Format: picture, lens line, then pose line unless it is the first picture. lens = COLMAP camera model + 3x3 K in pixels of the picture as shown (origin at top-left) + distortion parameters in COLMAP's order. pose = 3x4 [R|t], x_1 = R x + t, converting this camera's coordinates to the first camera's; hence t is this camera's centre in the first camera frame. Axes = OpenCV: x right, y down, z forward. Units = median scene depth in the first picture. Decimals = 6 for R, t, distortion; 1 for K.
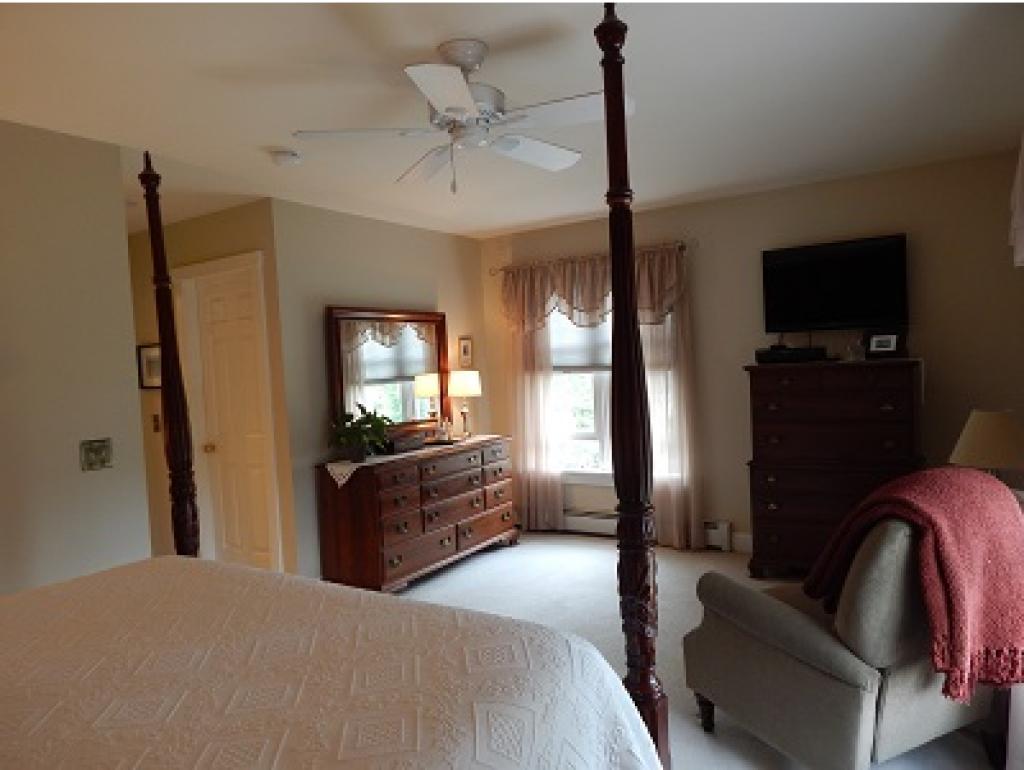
lens RADIAL K [[686.7, 0, 505.5], [0, 686.7, 386.3], [0, 0, 1]] dist [0.000758, -0.005417]
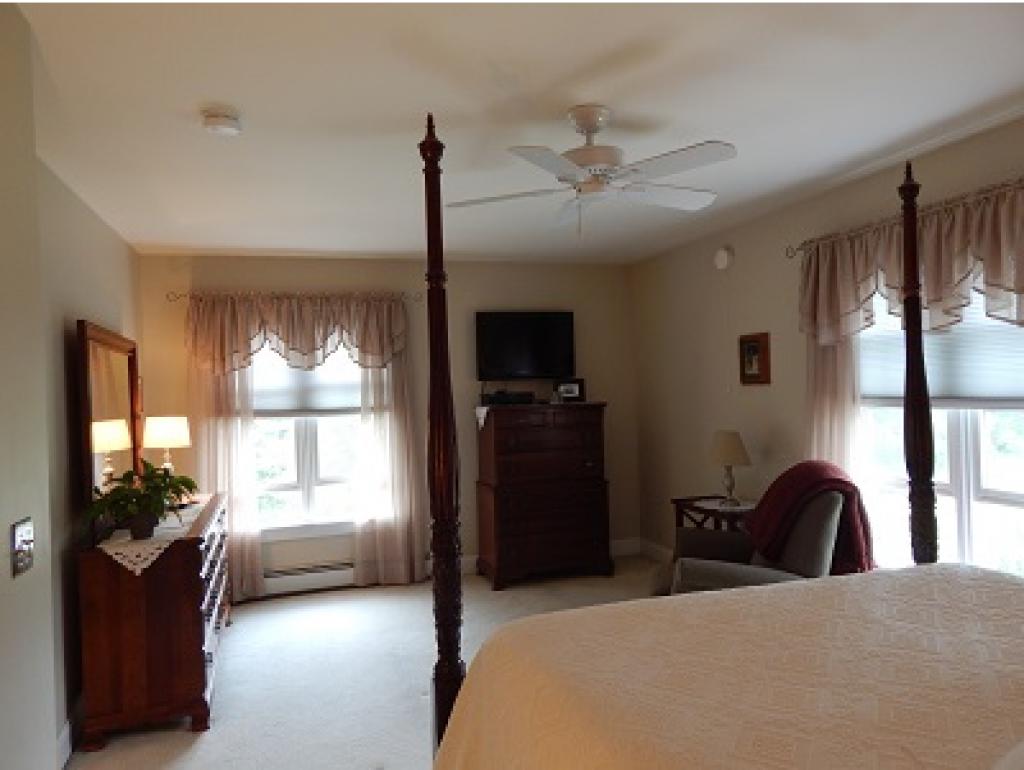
lens RADIAL K [[686.7, 0, 509.0], [0, 686.7, 387.6], [0, 0, 1]] dist [0.000758, -0.005417]
pose [[0.649179, 0.025972, 0.760192, -0.409075], [0.033892, 0.997437, -0.063020, 0.008780], [-0.759880, 0.066676, 0.646635, 0.176713]]
